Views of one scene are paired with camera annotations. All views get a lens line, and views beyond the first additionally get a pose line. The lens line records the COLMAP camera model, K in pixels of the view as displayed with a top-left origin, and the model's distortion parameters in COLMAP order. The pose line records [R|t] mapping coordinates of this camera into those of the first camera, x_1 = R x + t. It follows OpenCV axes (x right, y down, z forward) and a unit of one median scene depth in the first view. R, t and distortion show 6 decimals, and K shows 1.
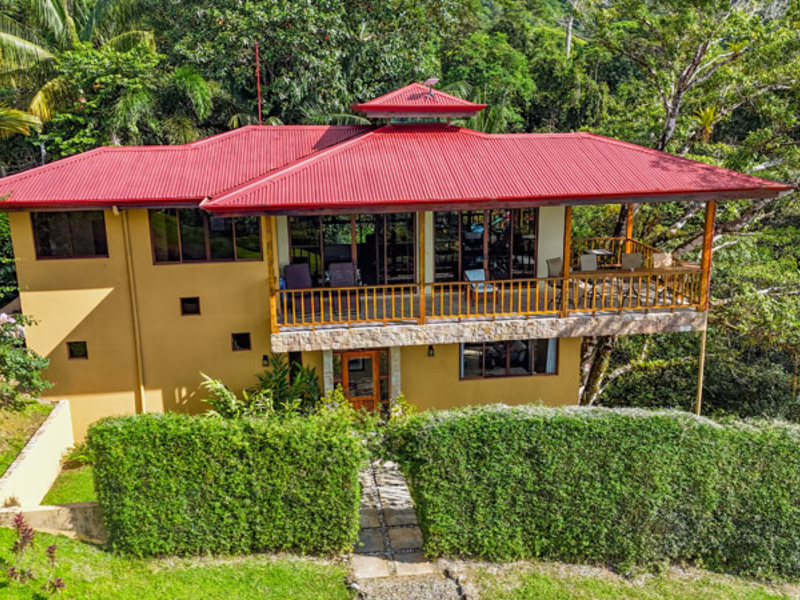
lens RADIAL K [[769.5, 0, 407.1], [0, 769.5, 300.2], [0, 0, 1]] dist [0.049132, 0.000000]
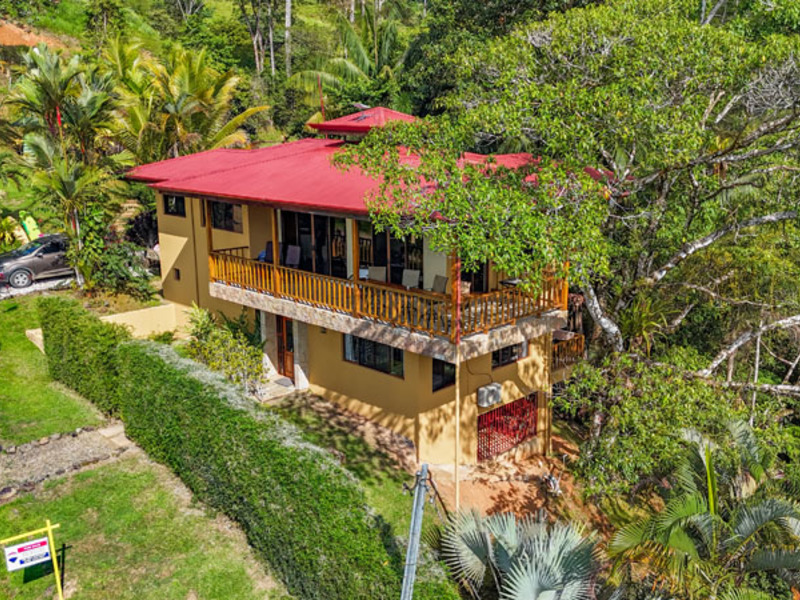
lens RADIAL K [[769.5, 0, 399.7], [0, 769.5, 296.9], [0, 0, 1]] dist [0.049132, 0.000000]
pose [[0.609168, 0.180252, -0.772285, 1.400584], [-0.200259, 0.977230, 0.070125, -0.125359], [0.767340, 0.111939, 0.631394, 0.445584]]
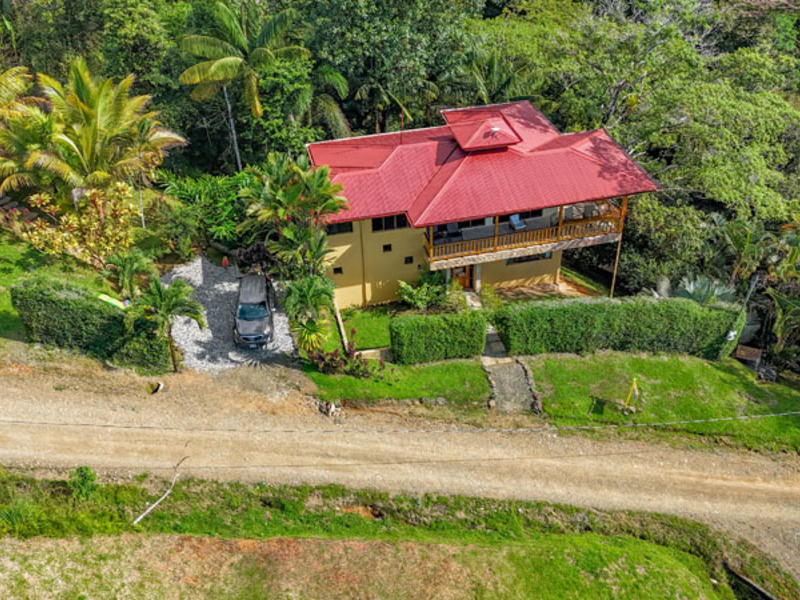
lens RADIAL K [[769.5, 0, 394.4], [0, 769.5, 298.1], [0, 0, 1]] dist [0.049132, 0.000000]
pose [[0.996695, -0.068405, 0.043827, -0.470513], [0.047161, 0.926443, 0.373470, -0.862480], [-0.066151, -0.370168, 0.926606, -1.359445]]
